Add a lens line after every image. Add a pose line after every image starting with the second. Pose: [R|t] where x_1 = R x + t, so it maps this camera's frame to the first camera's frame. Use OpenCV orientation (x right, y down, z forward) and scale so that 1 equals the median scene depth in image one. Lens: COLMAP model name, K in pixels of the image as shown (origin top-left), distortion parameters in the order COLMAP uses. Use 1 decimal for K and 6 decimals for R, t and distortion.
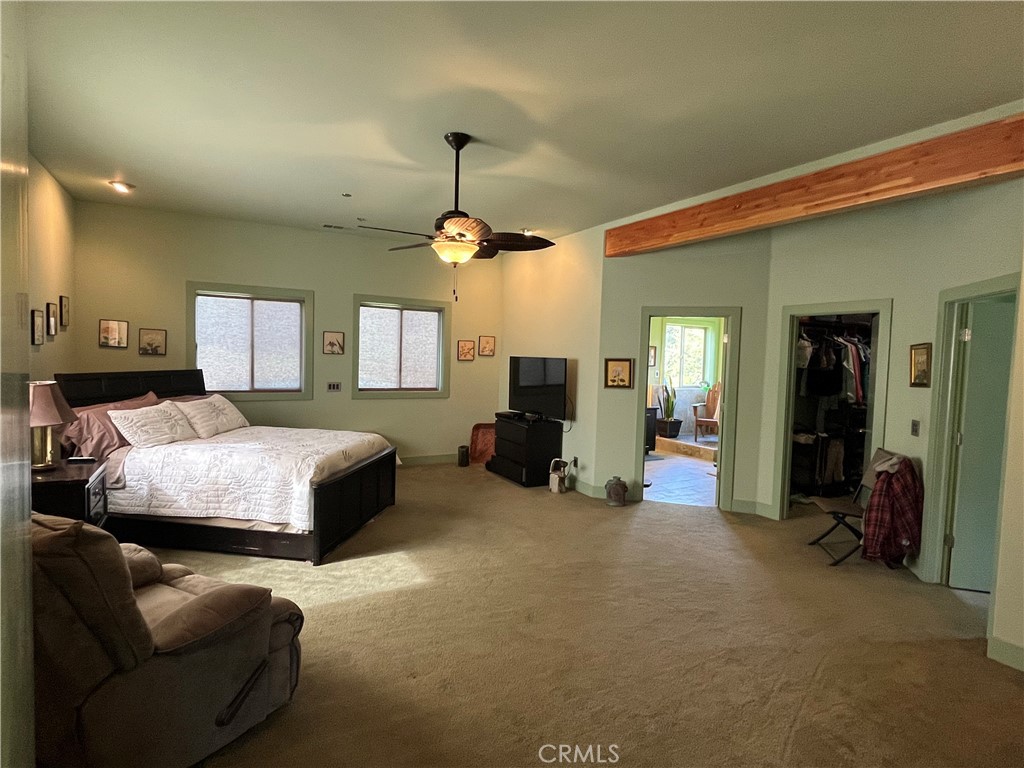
lens RADIAL K [[517.8, 0, 512.0], [0, 517.8, 384.0], [0, 0, 1]] dist [-0.024606, -0.000280]
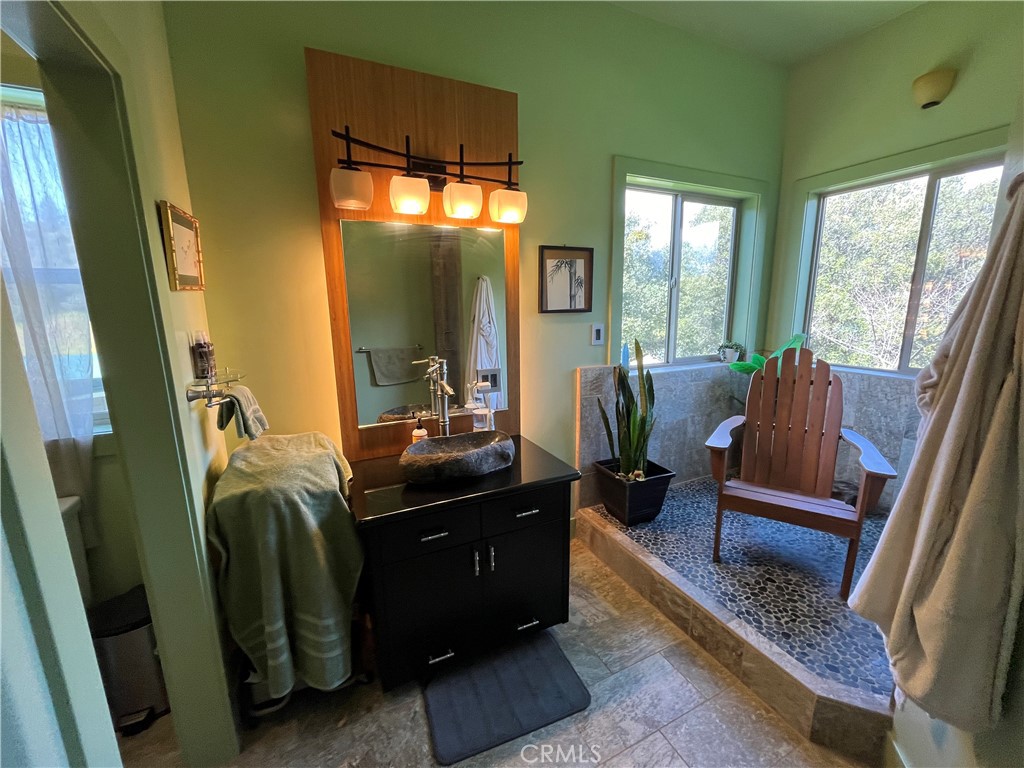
lens RADIAL K [[413.3, 0, 512.0], [0, 413.3, 384.0], [0, 0, 1]] dist [-0.000316, -0.000263]
pose [[0.997563, -0.030811, -0.062594, 0.249828], [0.039028, 0.990129, 0.134615, -0.026680], [0.057828, -0.136730, 0.988919, 0.751194]]
